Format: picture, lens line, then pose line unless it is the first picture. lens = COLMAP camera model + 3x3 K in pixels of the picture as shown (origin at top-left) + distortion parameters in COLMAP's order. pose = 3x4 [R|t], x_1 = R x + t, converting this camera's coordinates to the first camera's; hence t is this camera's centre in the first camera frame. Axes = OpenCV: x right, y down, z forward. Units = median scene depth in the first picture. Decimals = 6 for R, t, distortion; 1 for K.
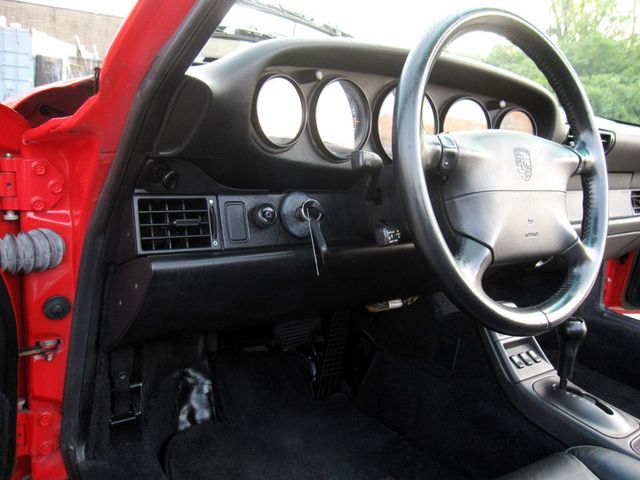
lens RADIAL K [[542.9, 0, 320.0], [0, 542.9, 240.0], [0, 0, 1]] dist [-0.079833, 0.064425]
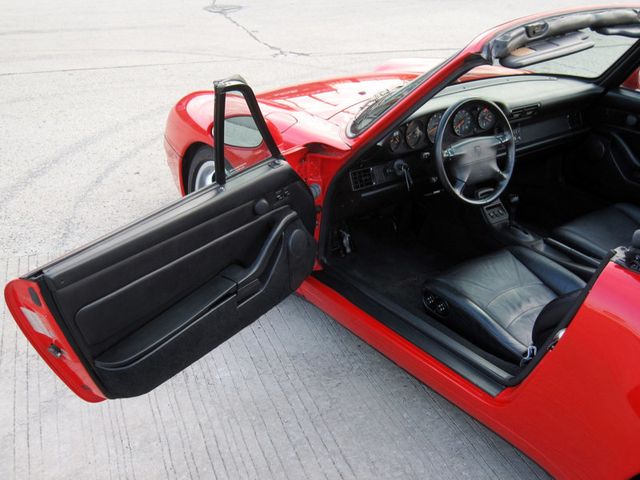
lens RADIAL K [[728.1, 0, 320.0], [0, 728.1, 240.0], [0, 0, 1]] dist [-0.005828, -0.002490]
pose [[0.996895, -0.071473, -0.033056, -0.344421], [0.077227, 0.969426, 0.232916, -0.583279], [0.015398, -0.234745, 0.971935, -2.657295]]
